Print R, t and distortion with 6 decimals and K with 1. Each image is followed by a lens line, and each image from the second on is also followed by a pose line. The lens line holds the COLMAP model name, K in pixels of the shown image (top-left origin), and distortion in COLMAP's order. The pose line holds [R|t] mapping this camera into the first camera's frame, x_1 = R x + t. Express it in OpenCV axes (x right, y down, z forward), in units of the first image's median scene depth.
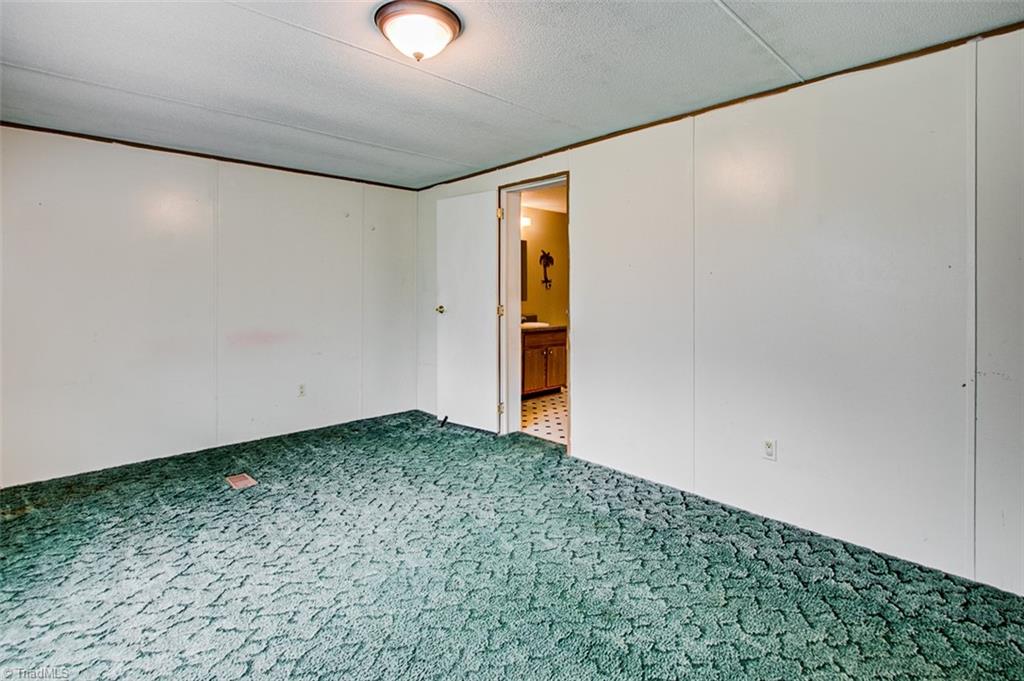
lens RADIAL K [[485.2, 0, 511.1], [0, 485.2, 301.1], [0, 0, 1]] dist [-0.014162, 0.000676]
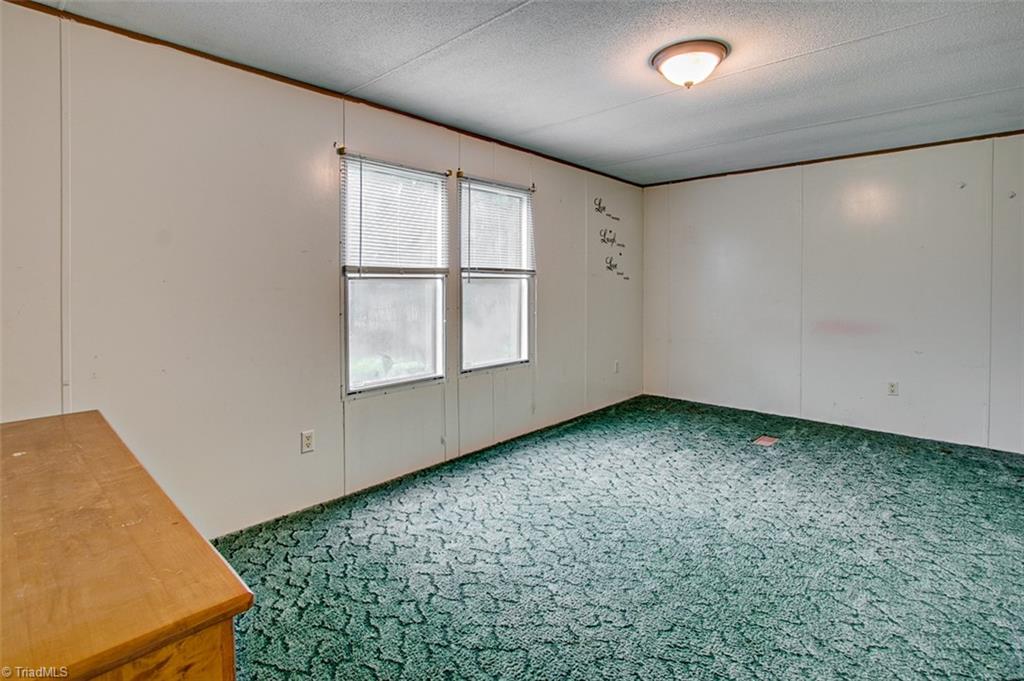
lens RADIAL K [[485.2, 0, 511.1], [0, 485.2, 301.1], [0, 0, 1]] dist [-0.014162, 0.000676]
pose [[0.093654, 0.042907, -0.994680, 0.766380], [-0.015422, 0.999014, 0.041642, -0.020783], [0.995485, 0.011440, 0.094224, 0.338668]]
